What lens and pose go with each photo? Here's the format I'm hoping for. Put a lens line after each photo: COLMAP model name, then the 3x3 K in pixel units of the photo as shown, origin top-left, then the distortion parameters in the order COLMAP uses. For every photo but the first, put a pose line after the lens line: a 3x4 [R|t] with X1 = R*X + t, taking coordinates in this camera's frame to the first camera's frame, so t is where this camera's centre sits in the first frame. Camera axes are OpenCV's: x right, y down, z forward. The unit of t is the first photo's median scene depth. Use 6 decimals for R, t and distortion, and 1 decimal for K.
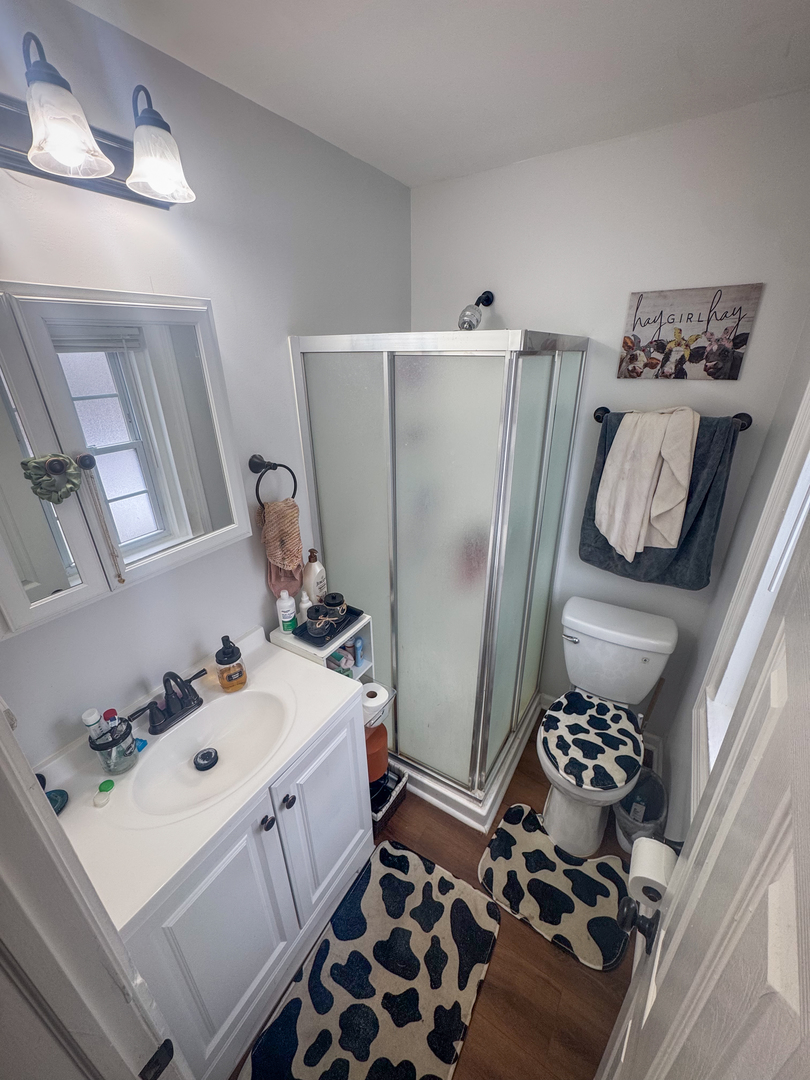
lens RADIAL K [[433.5, 0, 407.8], [0, 433.5, 541.6], [0, 0, 1]] dist [-0.001630, 0.000815]
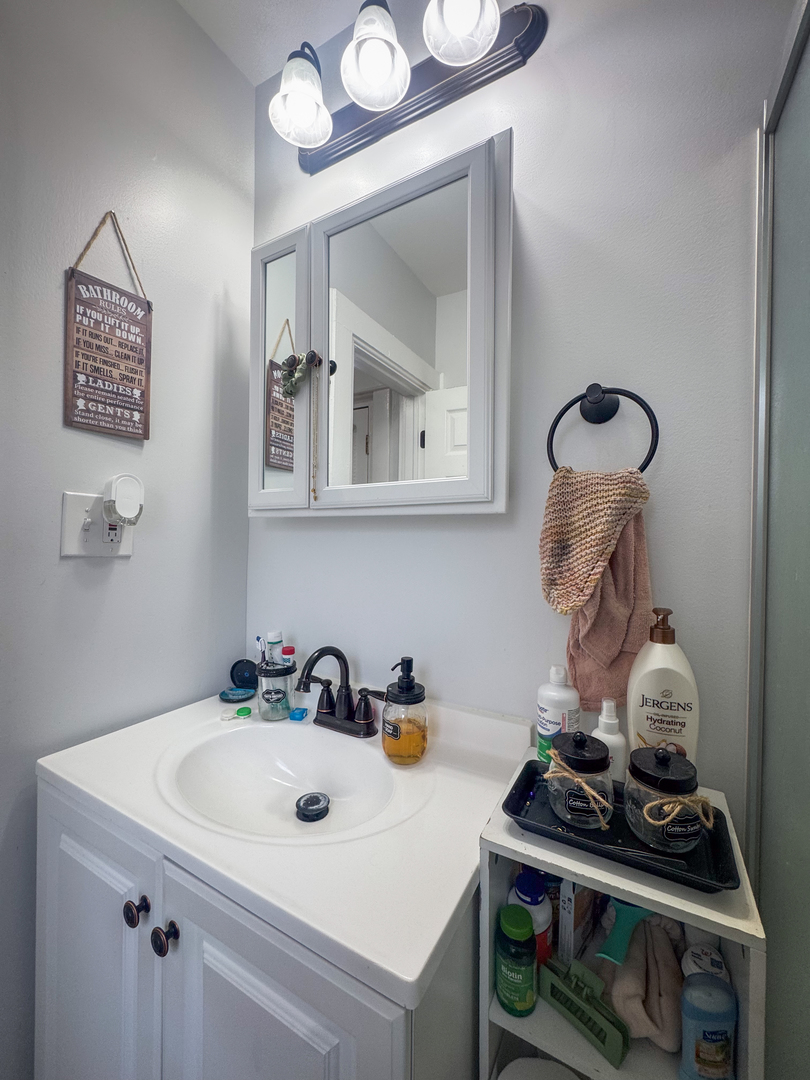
lens RADIAL K [[433.5, 0, 407.5], [0, 433.5, 535.5], [0, 0, 1]] dist [-0.001630, 0.000815]
pose [[0.025332, 0.008472, -0.999643, 0.207448], [-0.413324, 0.910580, -0.002757, 0.073163], [0.910232, 0.413246, 0.026569, 1.012570]]
